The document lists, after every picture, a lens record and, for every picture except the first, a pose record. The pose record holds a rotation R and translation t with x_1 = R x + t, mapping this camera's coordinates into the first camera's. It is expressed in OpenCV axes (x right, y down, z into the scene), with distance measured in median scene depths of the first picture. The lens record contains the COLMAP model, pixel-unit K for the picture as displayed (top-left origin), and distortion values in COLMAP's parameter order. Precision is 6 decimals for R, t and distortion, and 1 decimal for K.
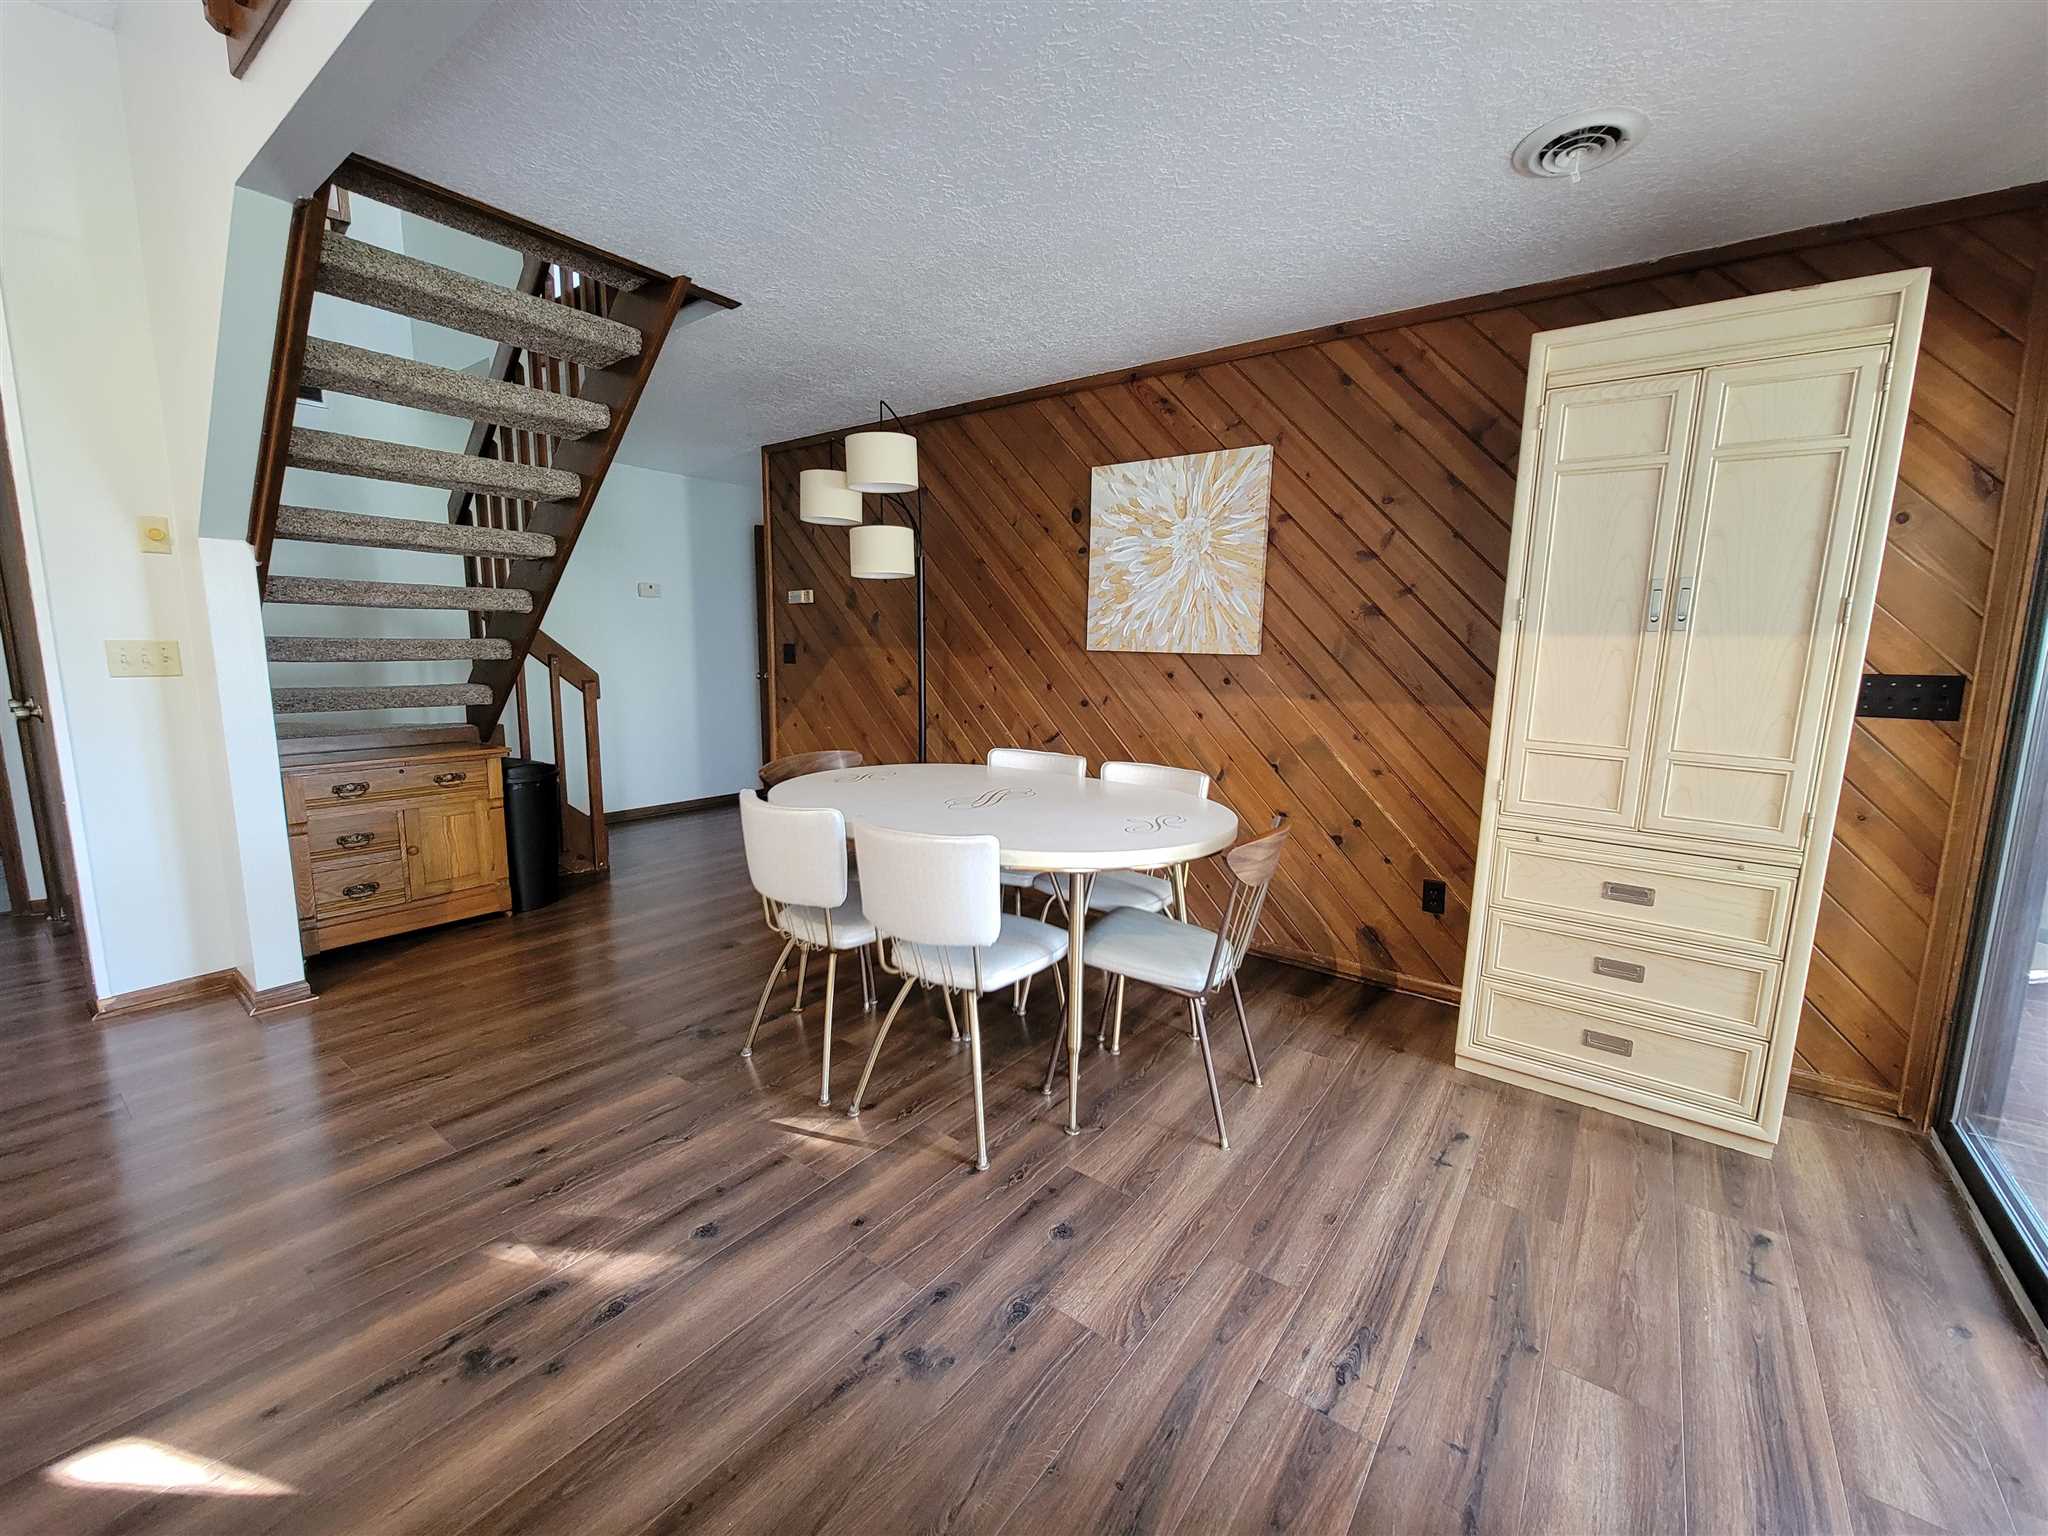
lens RADIAL K [[820.1, 0, 1017.3], [0, 820.1, 773.9], [0, 0, 1]] dist [0.000996, 0.000030]
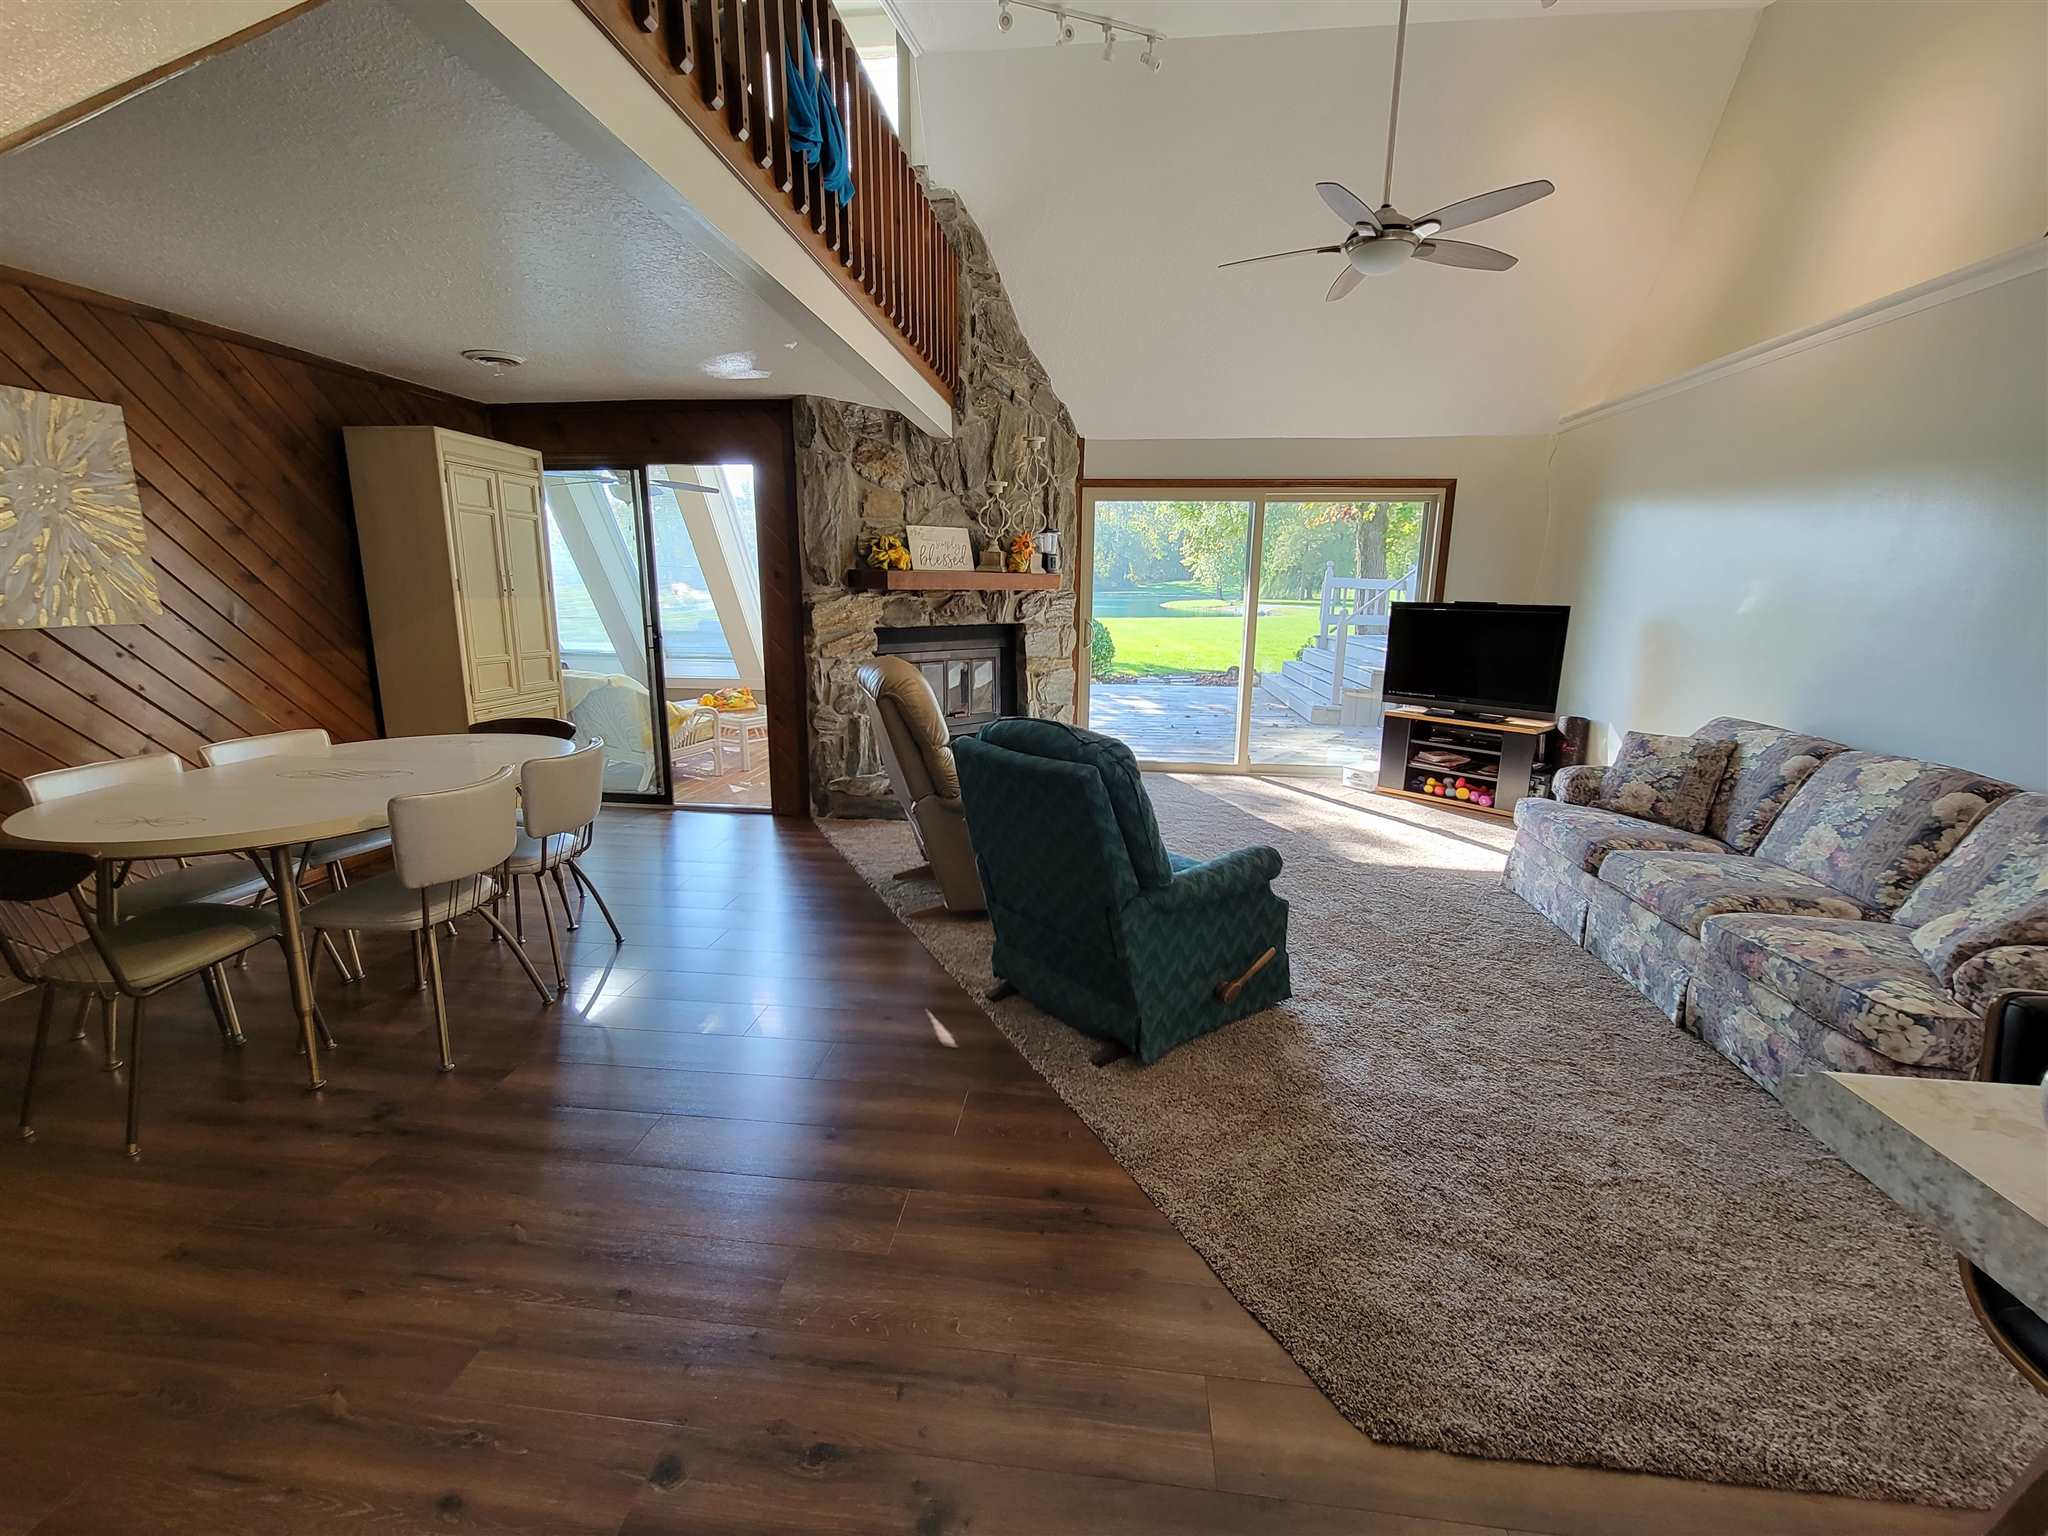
lens RADIAL K [[857.1, 0, 1024.0], [0, 857.1, 768.0], [0, 0, 1]] dist [-0.040607, 0.000126]
pose [[-0.517759, -0.199720, 0.831888, -1.191782], [0.110675, 0.948563, 0.296614, -0.173472], [-0.848338, 0.245644, -0.469023, 0.695973]]
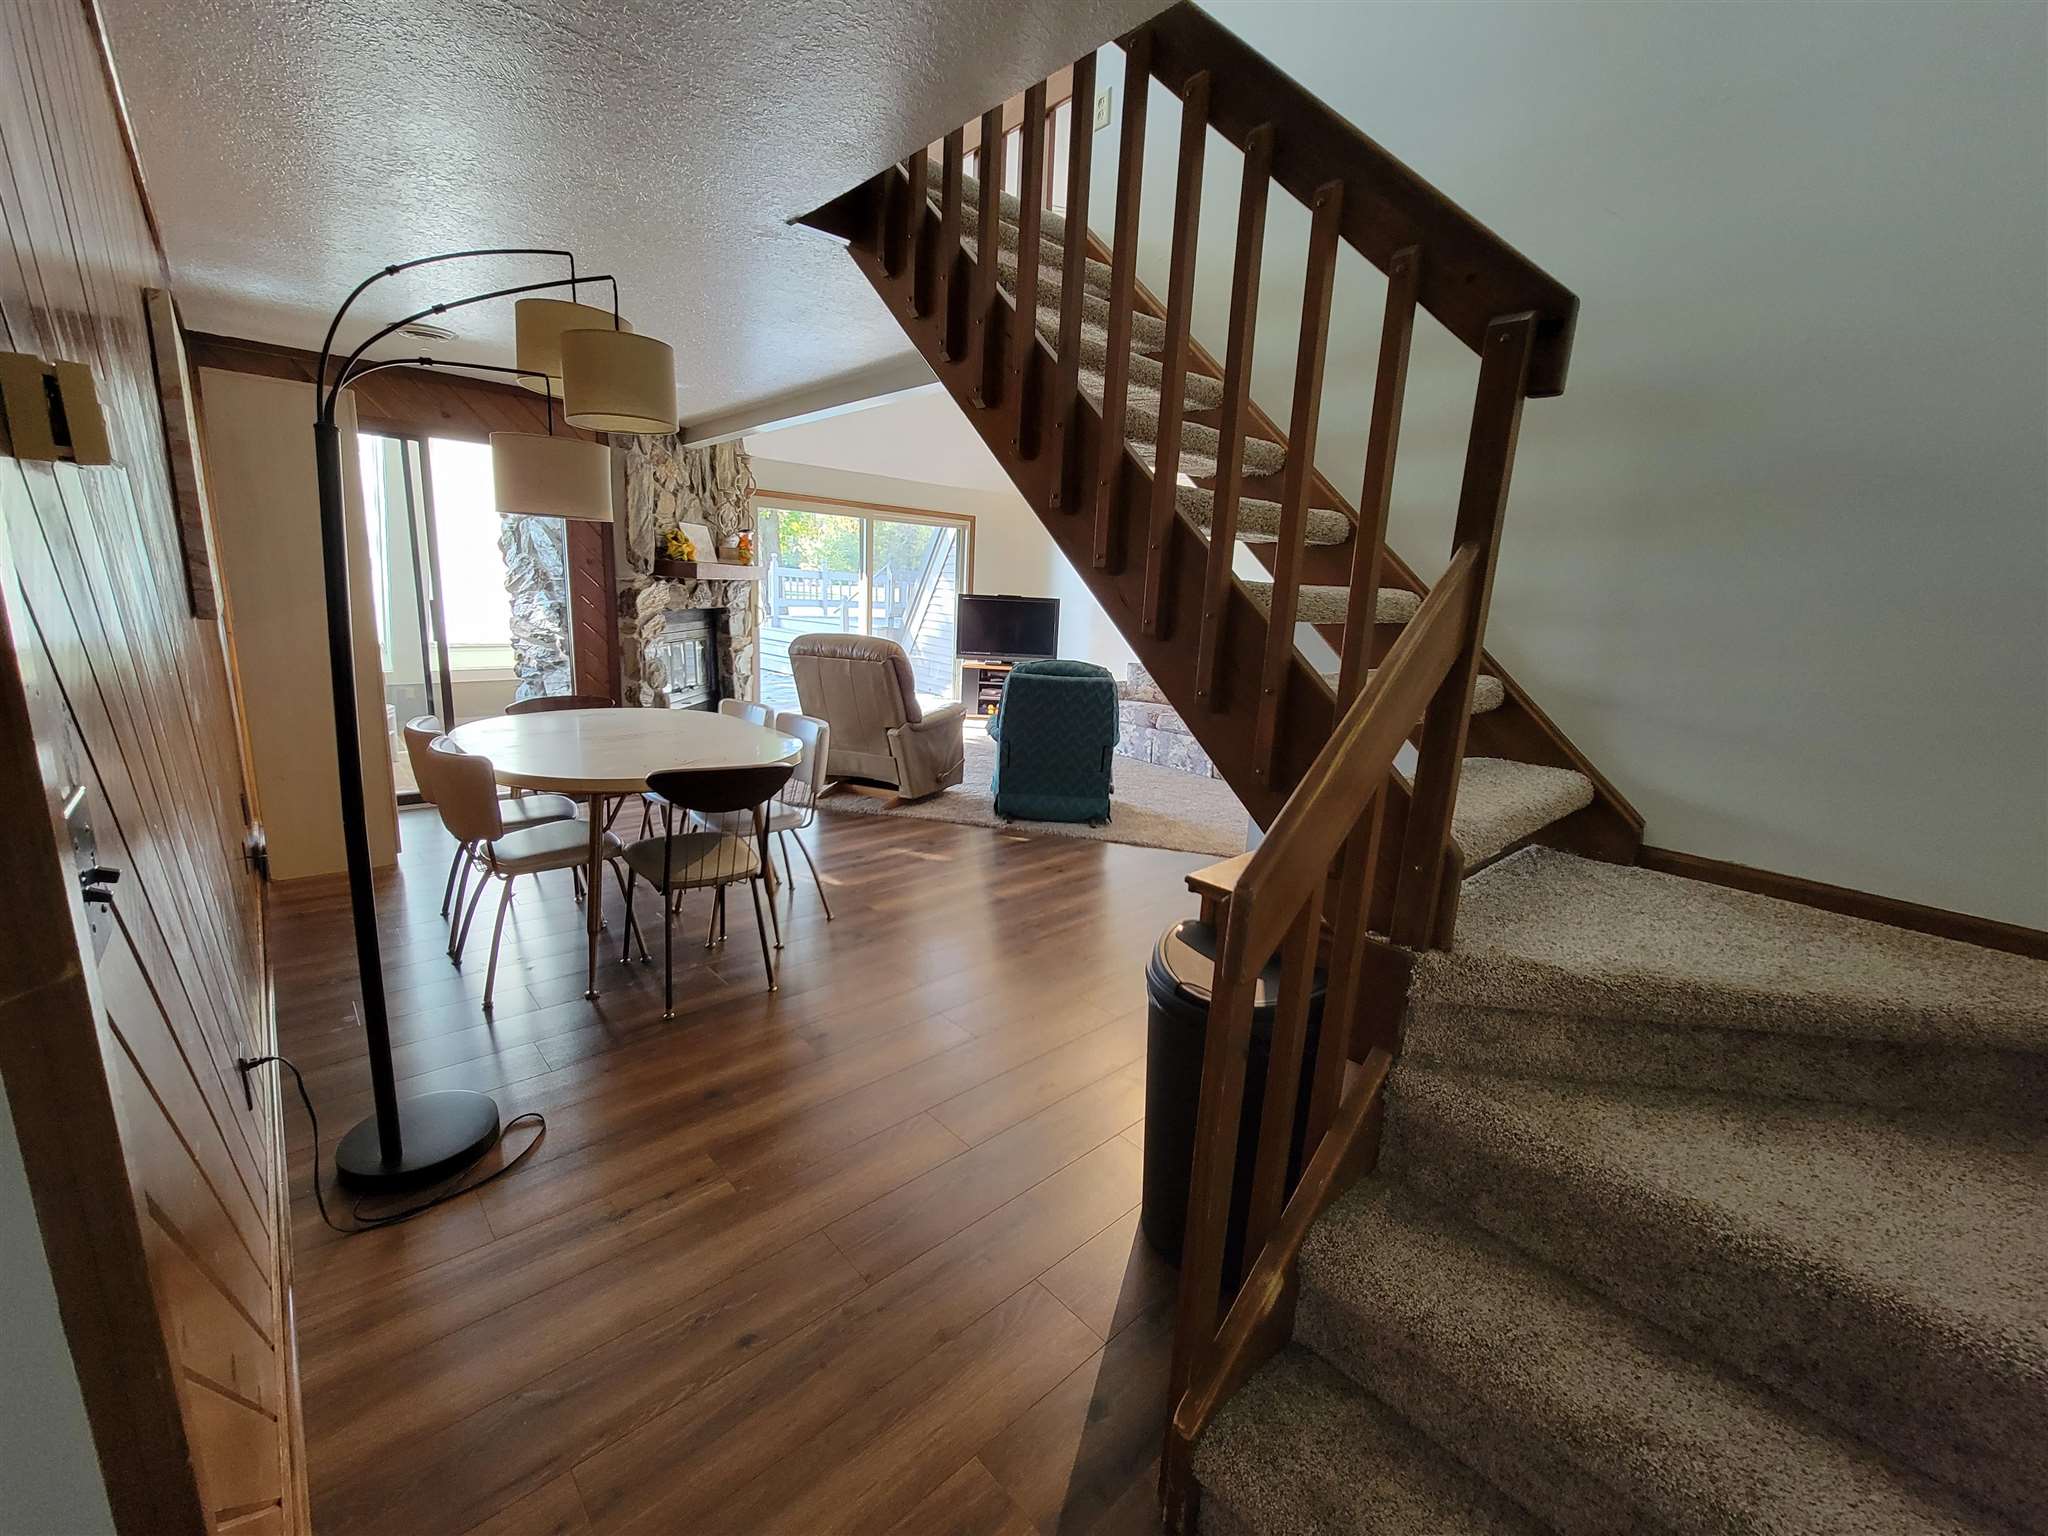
lens RADIAL K [[820.1, 0, 1017.3], [0, 820.1, 773.9], [0, 0, 1]] dist [0.000996, 0.000030]
pose [[-0.981755, -0.096280, 0.163972, -0.698578], [-0.030549, 0.930996, 0.363749, -0.329255], [-0.187680, 0.352103, -0.916951, 1.792918]]
